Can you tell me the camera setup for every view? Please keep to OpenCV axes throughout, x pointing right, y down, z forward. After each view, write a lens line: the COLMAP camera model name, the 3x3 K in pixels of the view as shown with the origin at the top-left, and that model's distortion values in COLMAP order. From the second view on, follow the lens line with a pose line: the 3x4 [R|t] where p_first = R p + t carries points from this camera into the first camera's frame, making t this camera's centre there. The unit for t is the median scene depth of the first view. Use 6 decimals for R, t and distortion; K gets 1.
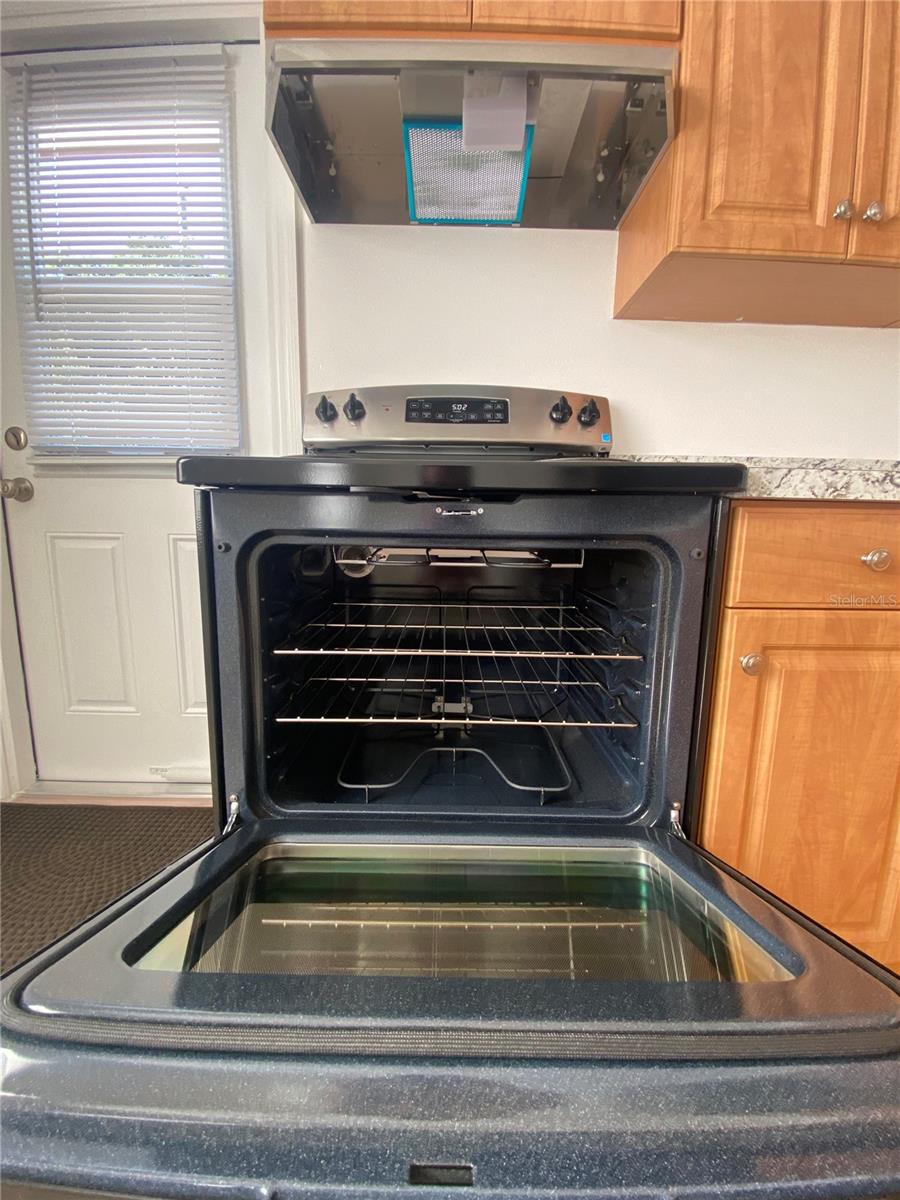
lens RADIAL K [[484.6, 0, 450.0], [0, 484.6, 600.0], [0, 0, 1]] dist [0.001472, -0.012911]
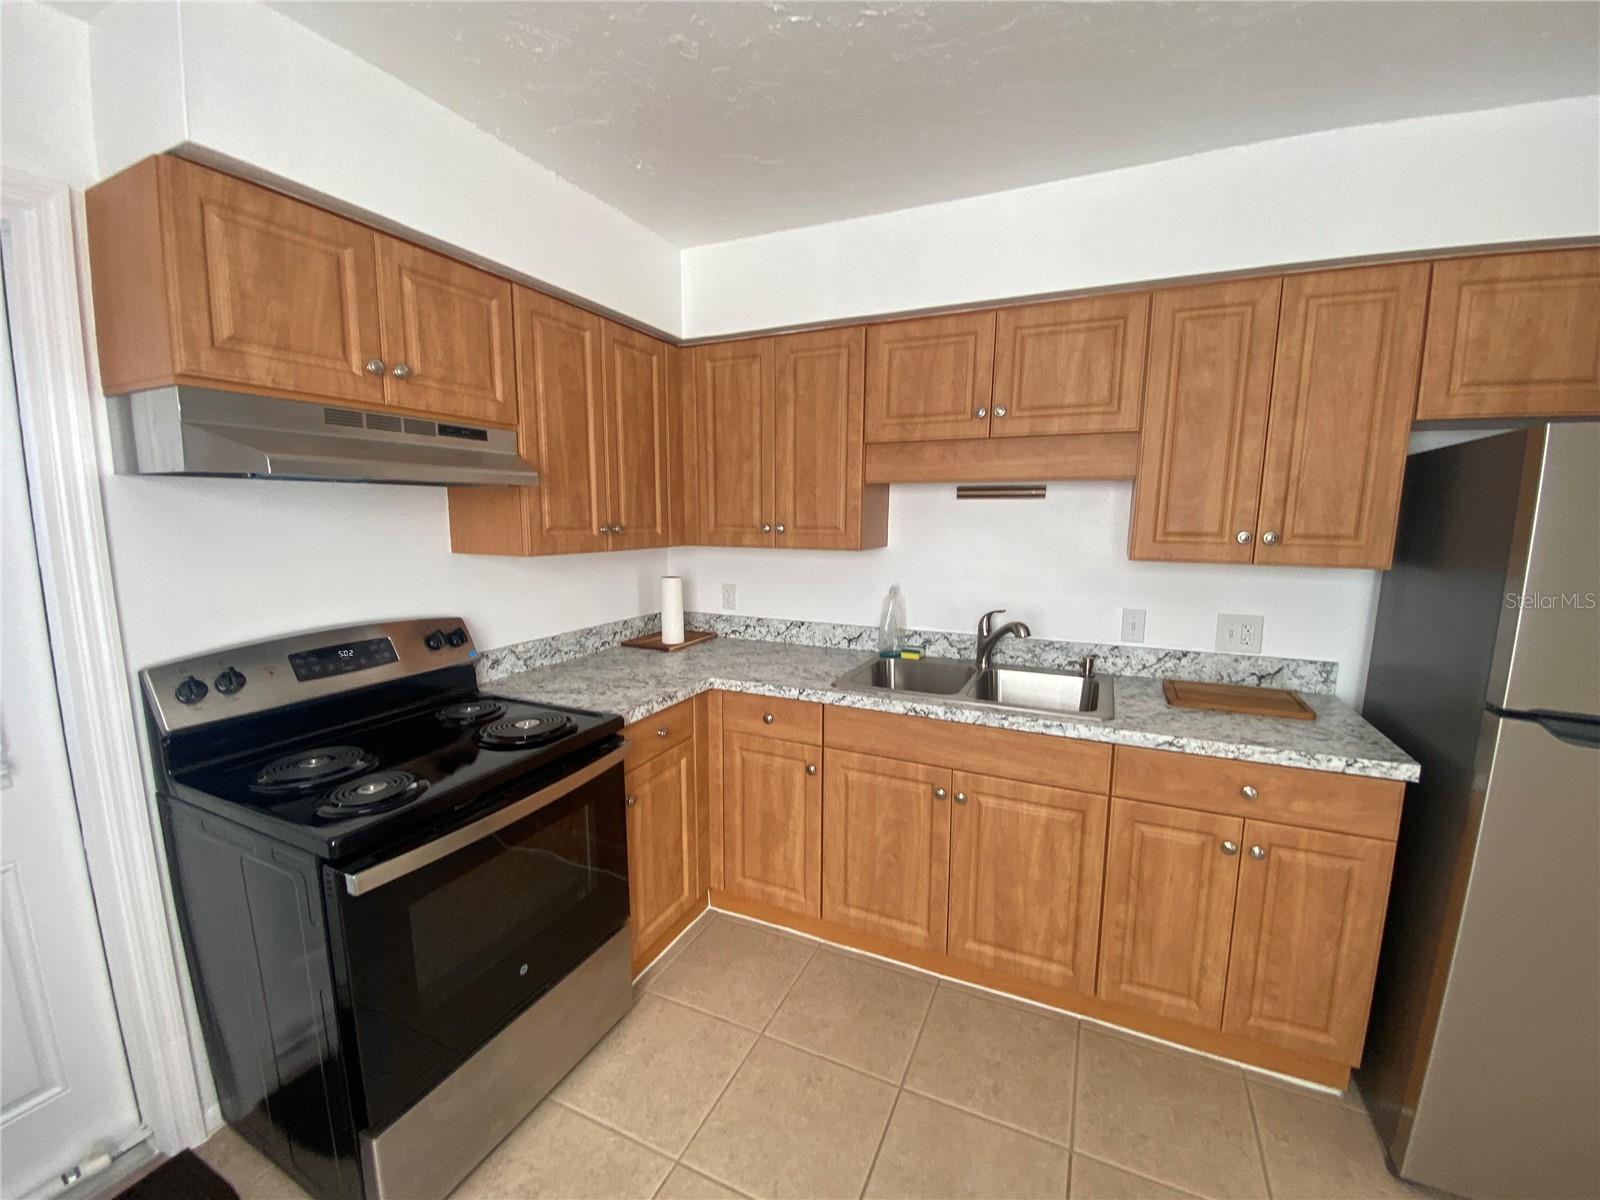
lens RADIAL K [[641.6, 0, 818.1], [0, 641.6, 602.1], [0, 0, 1]] dist [-0.000894, -0.014765]
pose [[0.402956, -0.136013, 0.905056, -0.827971], [0.152524, 0.985046, 0.080126, -0.470390], [-0.902420, 0.105756, 0.417676, -0.545972]]
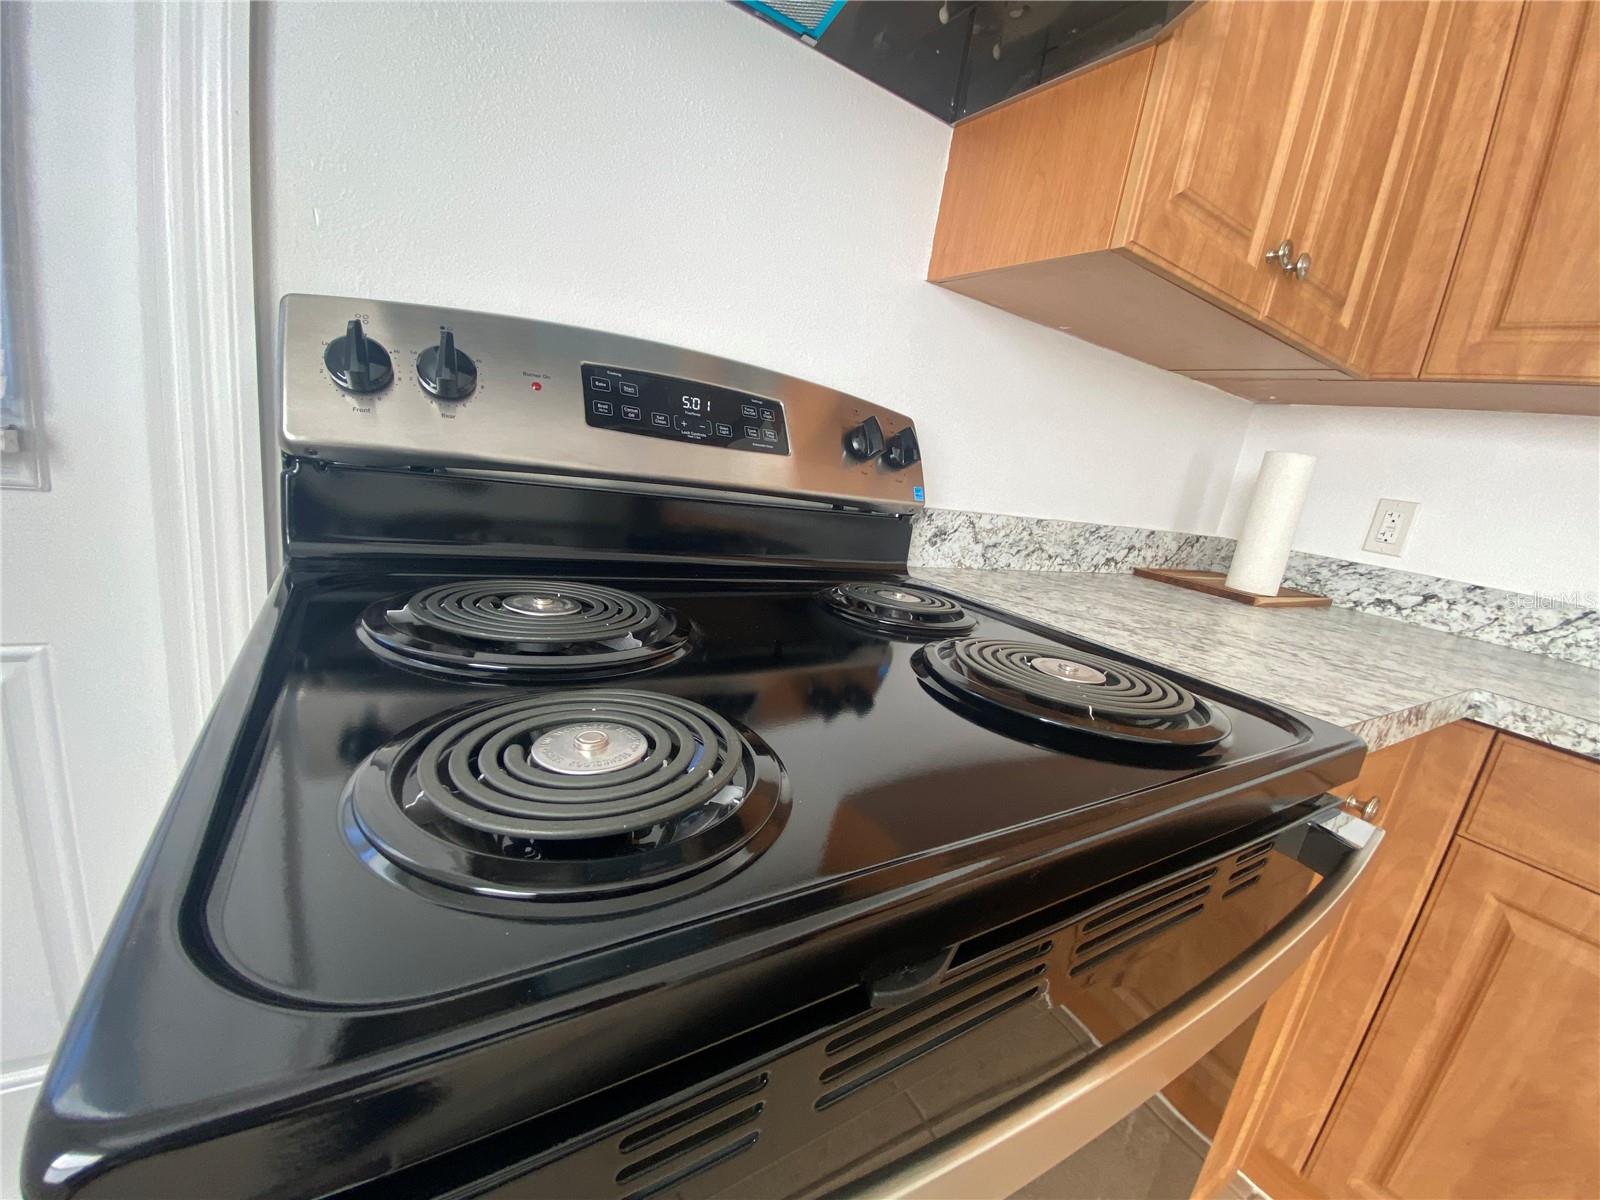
lens RADIAL K [[658.3, 0, 803.9], [0, 658.3, 606.4], [0, 0, 1]] dist [0.022325, -0.021305]
pose [[0.836286, -0.017279, 0.548021, -0.254019], [-0.045091, 0.993950, 0.100149, -0.271924], [-0.546437, -0.108464, 0.830447, 0.382907]]
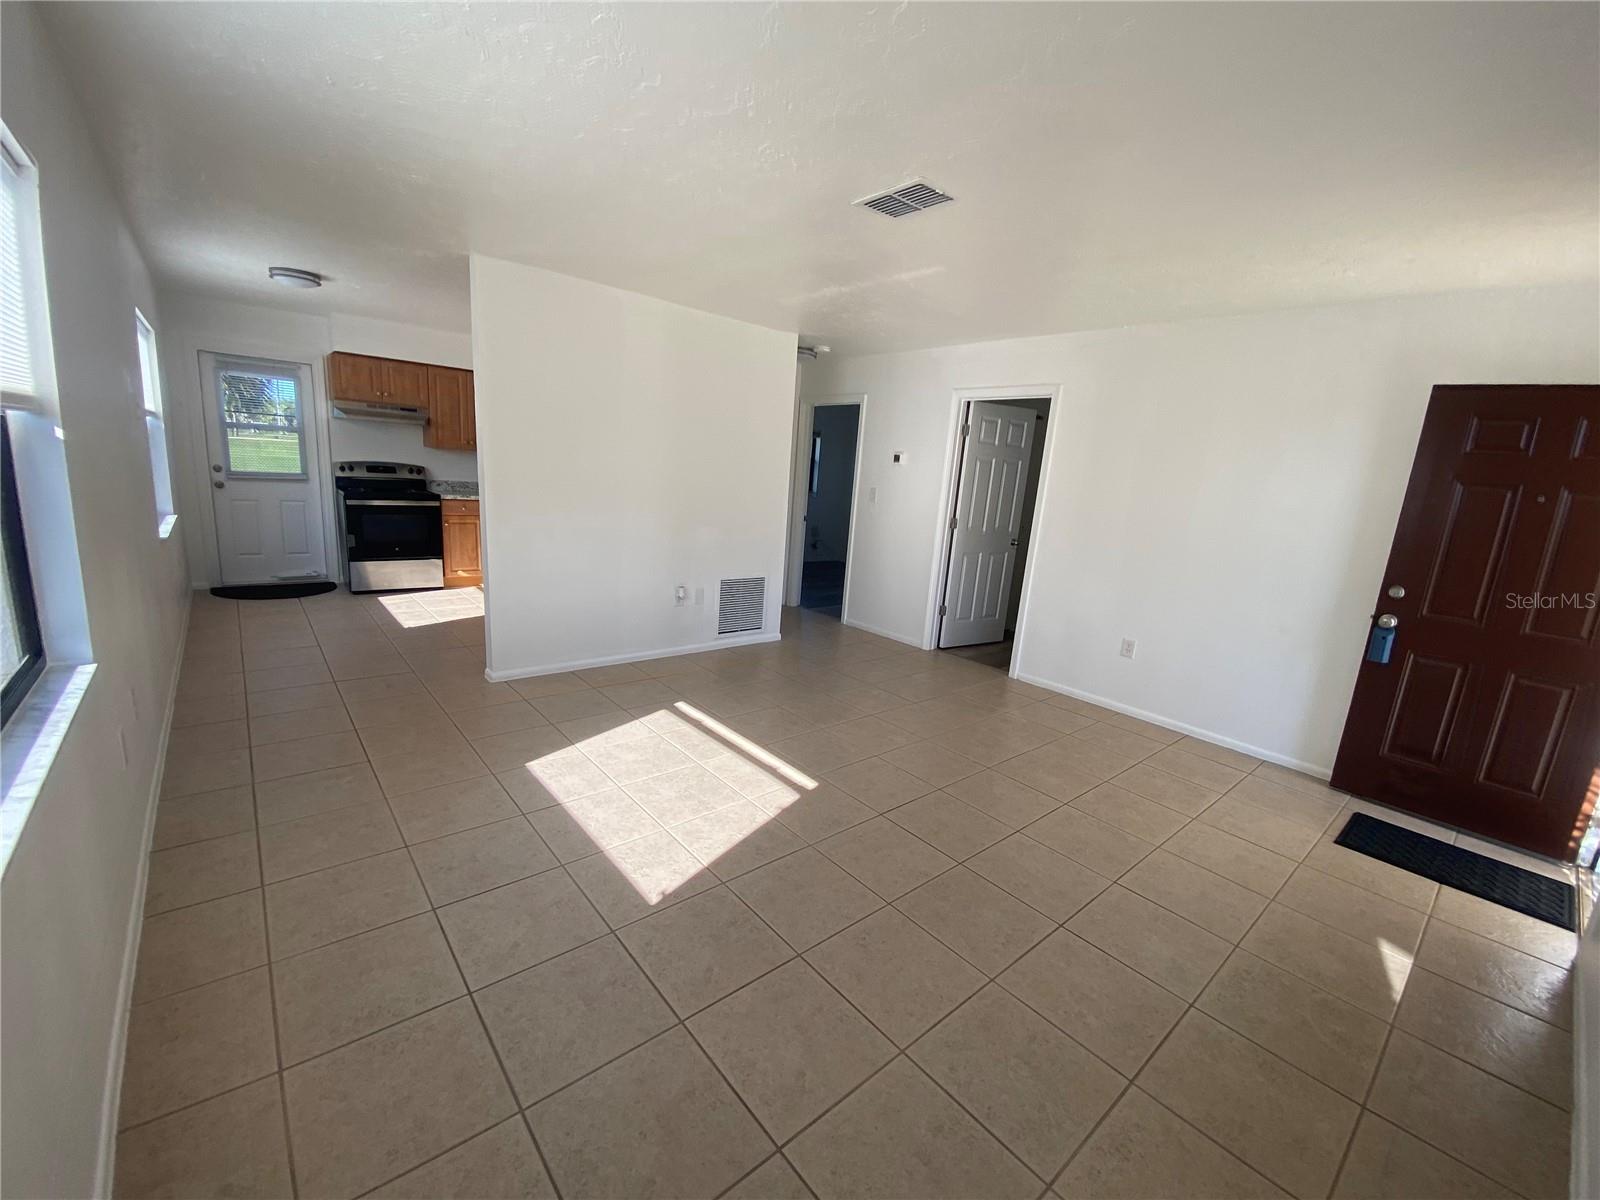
lens RADIAL K [[658.3, 0, 803.9], [0, 658.3, 606.4], [0, 0, 1]] dist [0.022325, -0.021305]
pose [[0.747723, -0.100575, 0.656349, -1.097096], [0.051344, 0.994260, 0.093862, 0.411527], [-0.662022, -0.036483, 0.748596, -5.537946]]
